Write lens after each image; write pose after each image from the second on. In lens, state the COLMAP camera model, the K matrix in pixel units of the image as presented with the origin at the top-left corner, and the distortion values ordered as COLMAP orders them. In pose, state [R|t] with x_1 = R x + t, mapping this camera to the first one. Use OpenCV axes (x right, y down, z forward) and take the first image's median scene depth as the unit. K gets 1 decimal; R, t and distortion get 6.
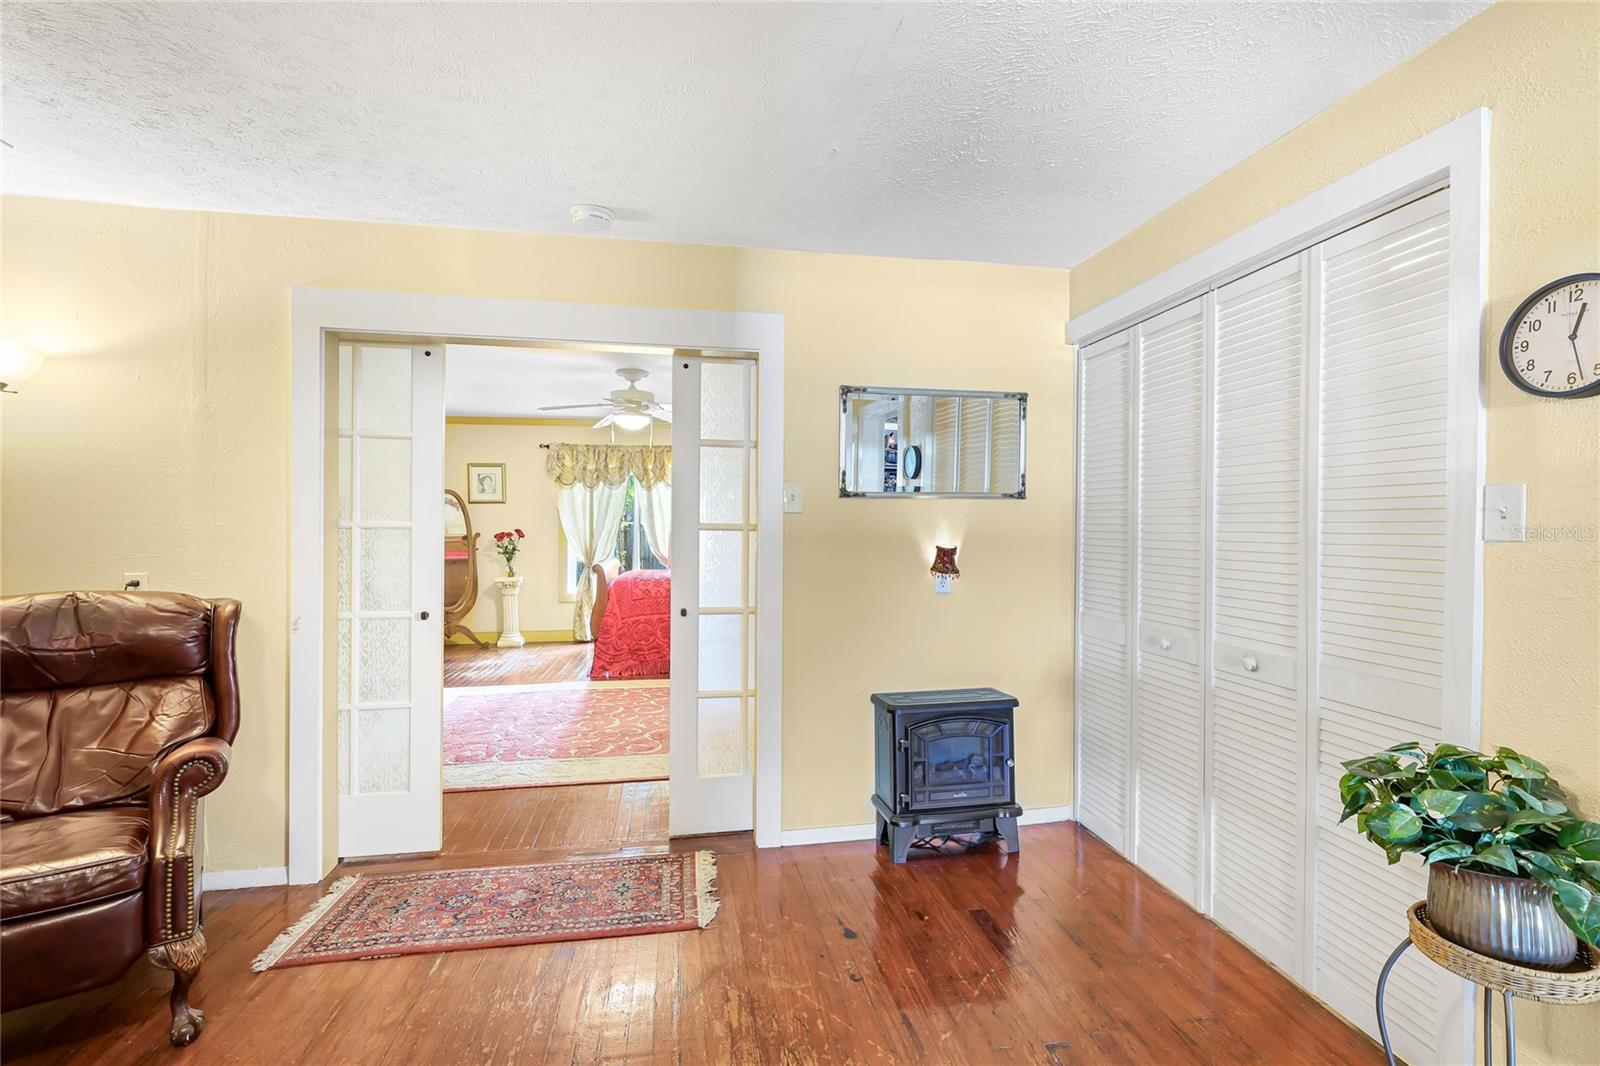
lens RADIAL K [[723.1, 0, 794.4], [0, 723.1, 527.8], [0, 0, 1]] dist [-0.000001, -0.000214]
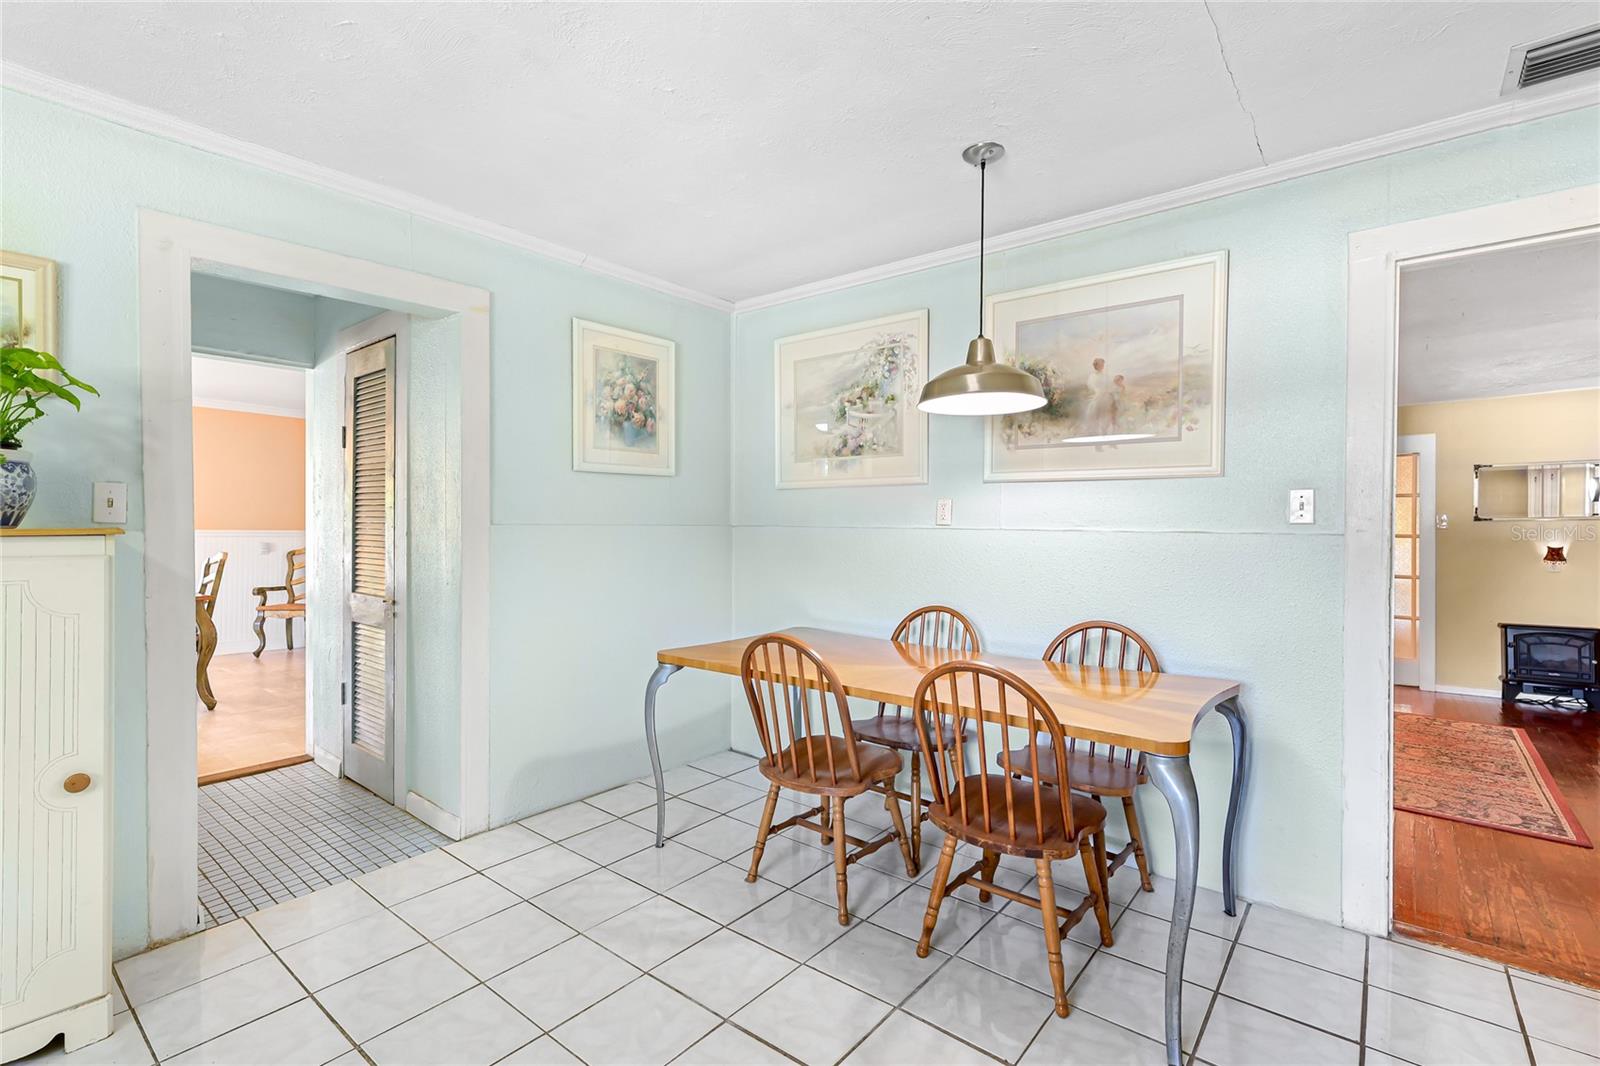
lens RADIAL K [[723.1, 0, 800.8], [0, 723.1, 532.5], [0, 0, 1]] dist [-0.000001, -0.000214]
pose [[0.661524, -0.003887, -0.749914, 0.283336], [-0.003536, 0.999959, -0.008302, 0.011041], [0.749916, 0.008144, 0.661483, -1.467253]]
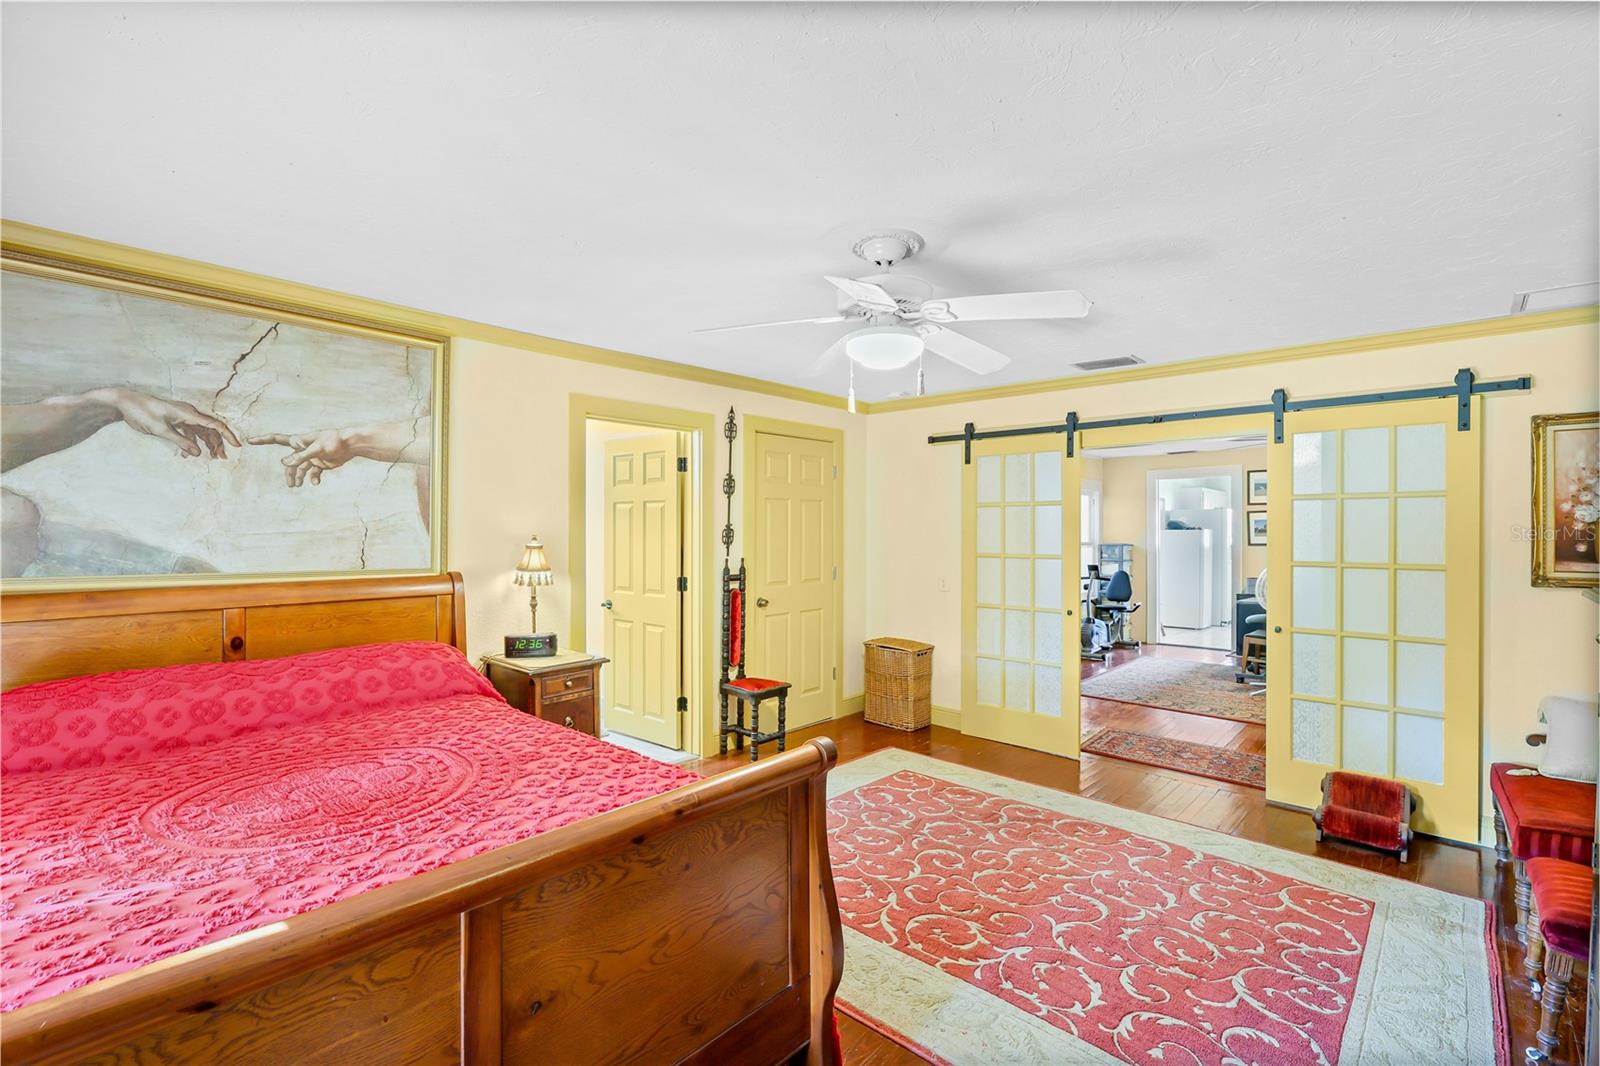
lens RADIAL K [[723.1, 0, 799.7], [0, 723.1, 528.0], [0, 0, 1]] dist [-0.000001, -0.000214]
pose [[-0.621665, -0.008467, 0.783237, -0.388942], [-0.003329, 0.999961, 0.008168, -0.027573], [-0.783276, 0.002470, -0.621669, 0.940673]]
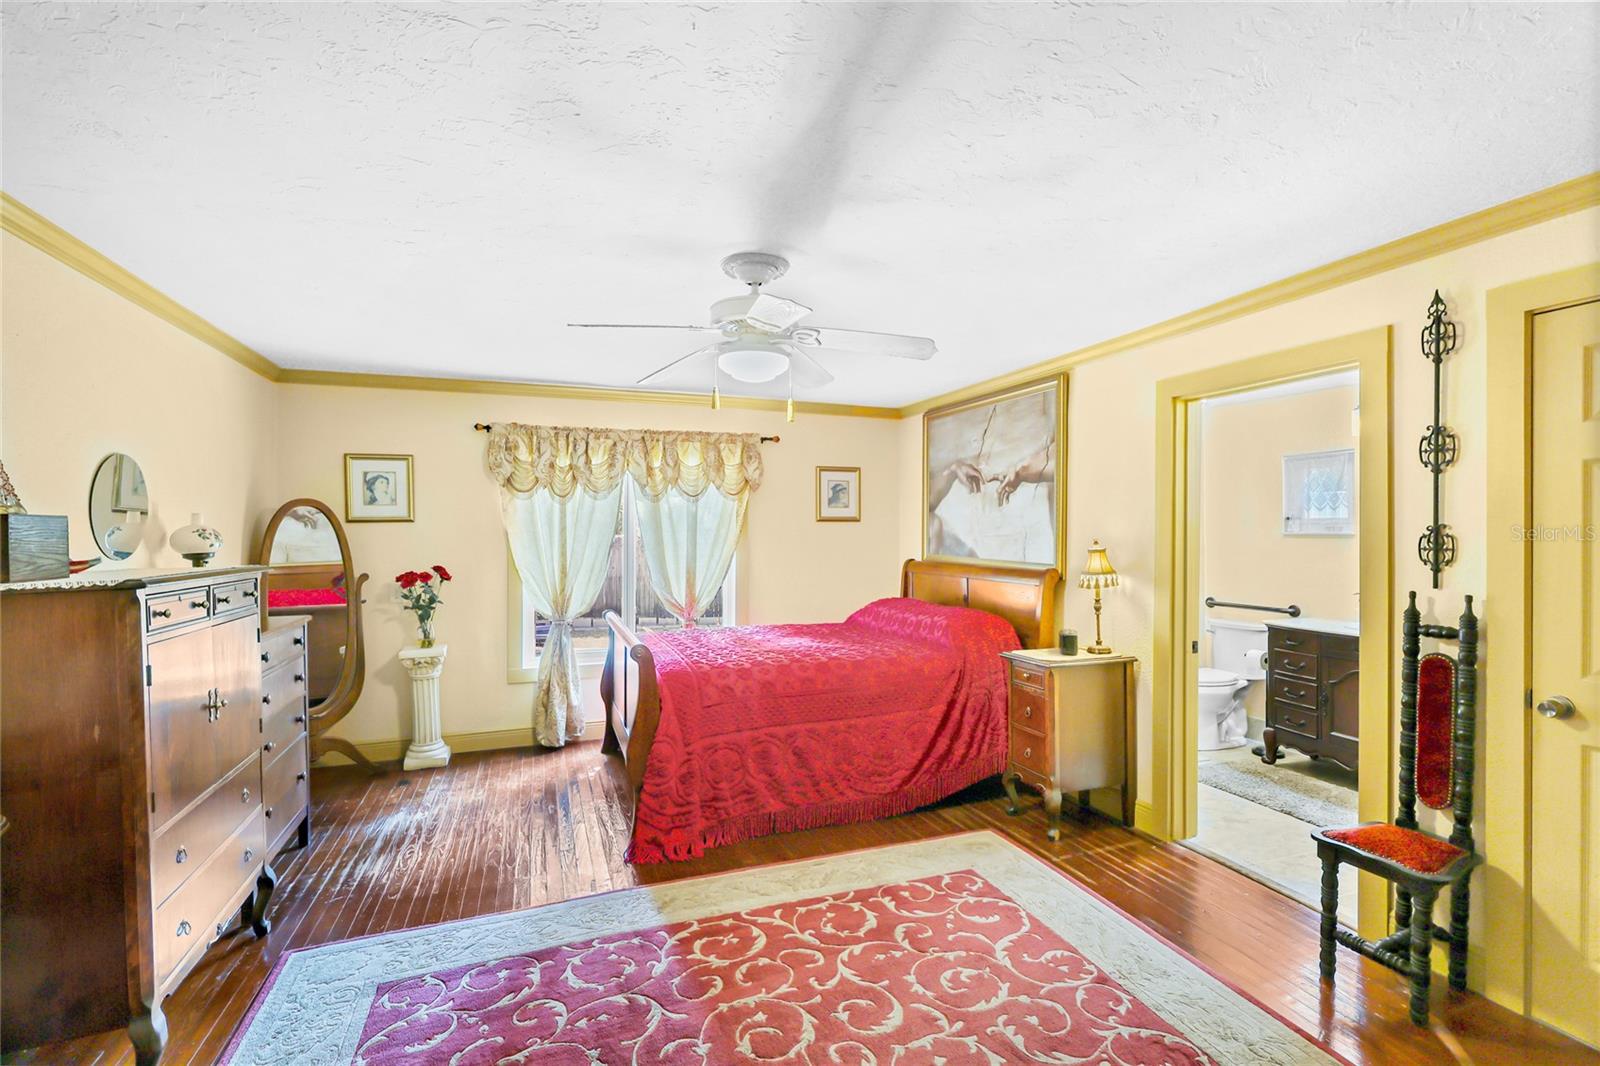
lens RADIAL K [[723.1, 0, 795.3], [0, 723.1, 535.3], [0, 0, 1]] dist [-0.000001, -0.000214]
pose [[0.983361, -0.004958, 0.181593, -0.203323], [0.004658, 0.999987, 0.002082, -0.023317], [-0.181601, -0.001201, 0.983372, 0.366525]]
